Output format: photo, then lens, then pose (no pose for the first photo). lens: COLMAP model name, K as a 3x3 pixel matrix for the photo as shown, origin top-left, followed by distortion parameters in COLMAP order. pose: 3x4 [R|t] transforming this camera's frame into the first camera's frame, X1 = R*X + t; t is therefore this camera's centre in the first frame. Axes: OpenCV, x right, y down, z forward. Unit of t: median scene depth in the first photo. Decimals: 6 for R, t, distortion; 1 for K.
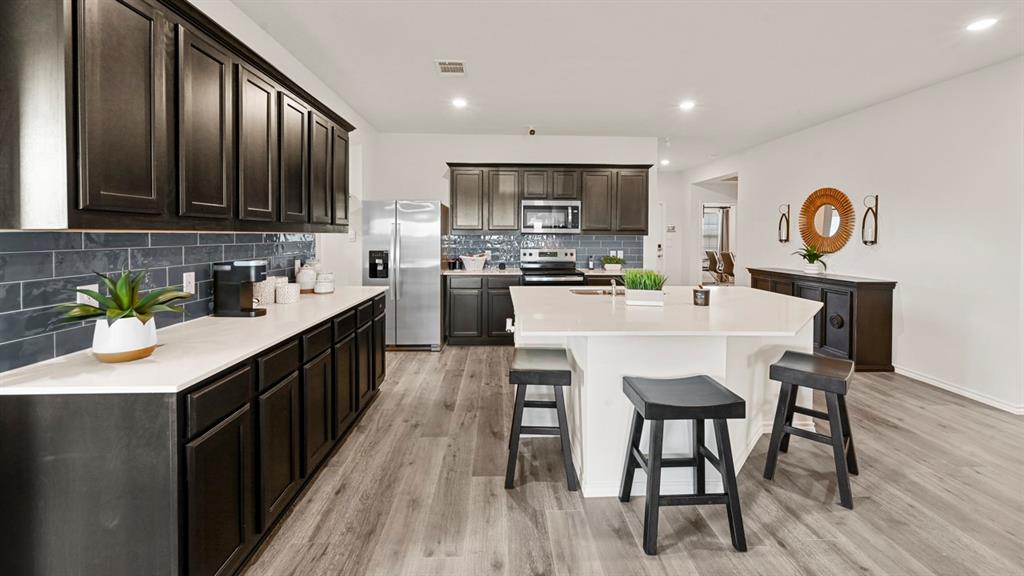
lens RADIAL K [[403.3, 0, 511.3], [0, 403.3, 235.7], [0, 0, 1]] dist [-0.000949, 0.000316]
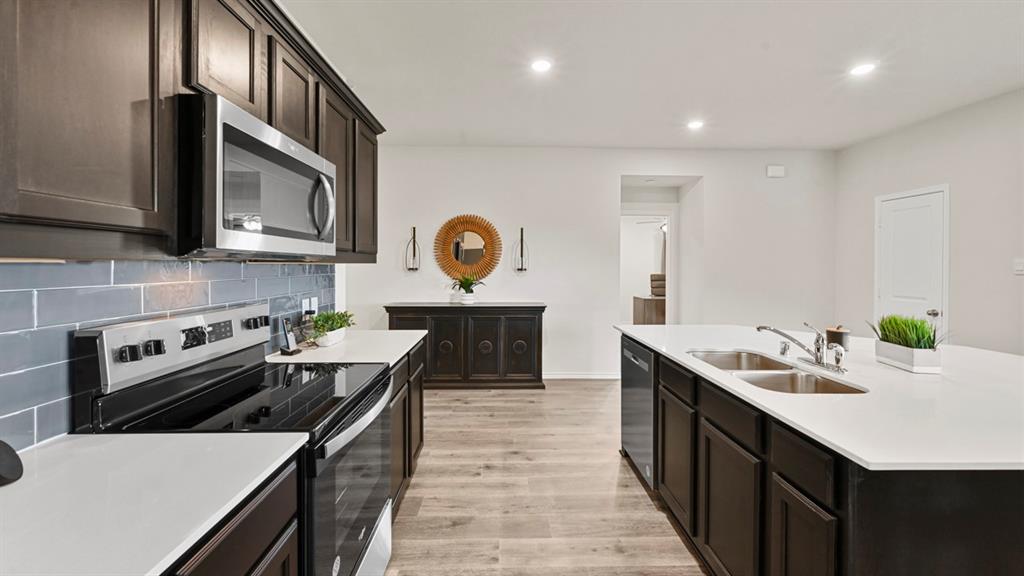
lens RADIAL K [[404.2, 0, 509.2], [0, 404.2, 263.4], [0, 0, 1]] dist [0.000445, 0.000161]
pose [[0.013996, -0.000707, 0.999902, -0.202413], [-0.003136, 0.999995, 0.000751, -0.001458], [-0.999897, -0.003146, 0.013993, 0.925396]]
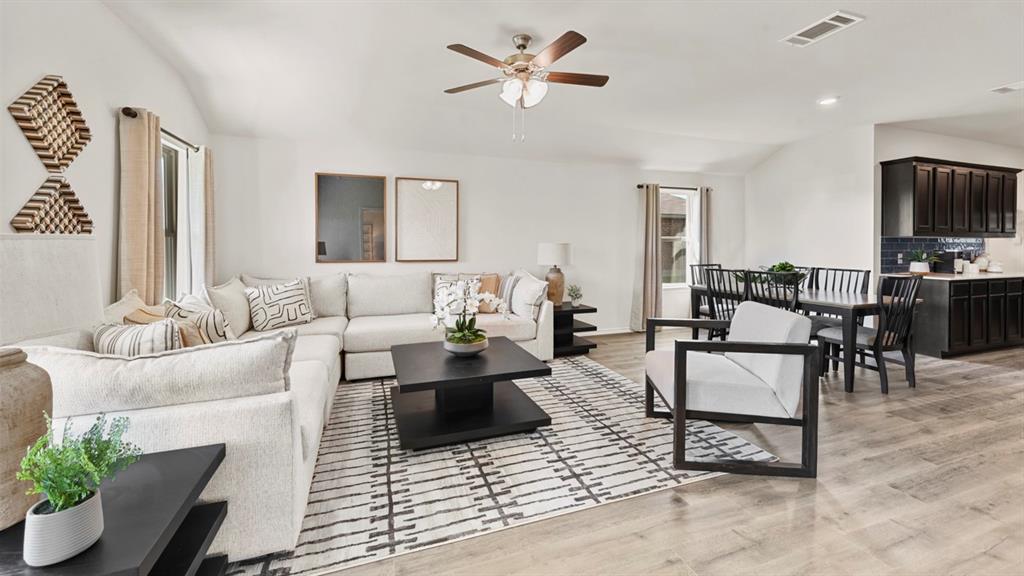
lens RADIAL K [[402.5, 0, 509.4], [0, 402.5, 249.1], [0, 0, 1]] dist [-0.002254, 0.000385]
pose [[0.298337, 0.009884, -0.954409, 0.372045], [-0.004016, 0.999951, 0.009101, 0.023046], [0.954452, 0.001117, 0.298362, -1.000897]]
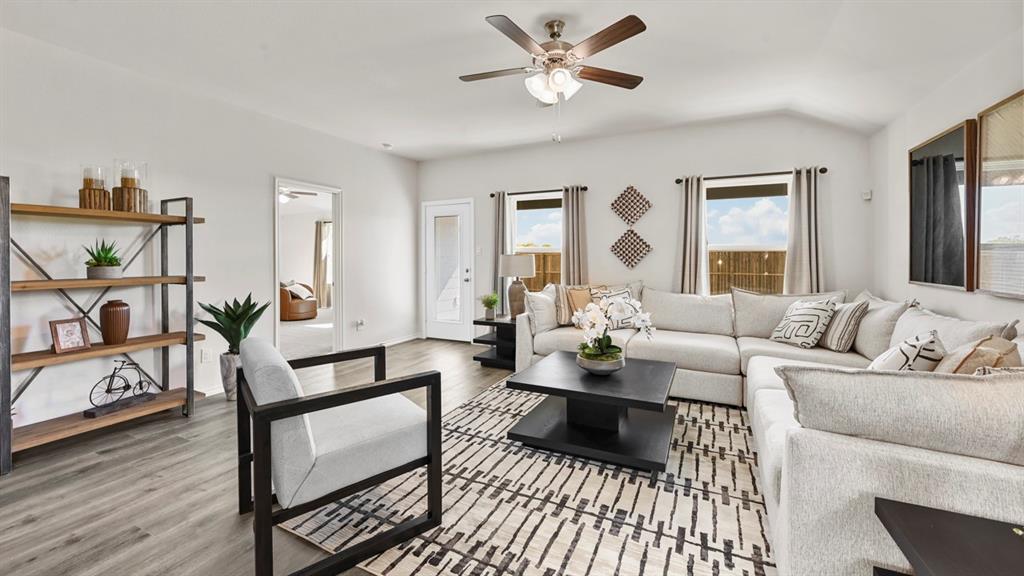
lens RADIAL K [[402.7, 0, 509.6], [0, 402.7, 260.2], [0, 0, 1]] dist [-0.002322, -0.000133]
pose [[-0.878702, -0.005212, 0.477341, -0.419655], [0.000082, 0.999939, 0.011070, 0.020799], [-0.477370, 0.009766, -0.878648, -0.285483]]
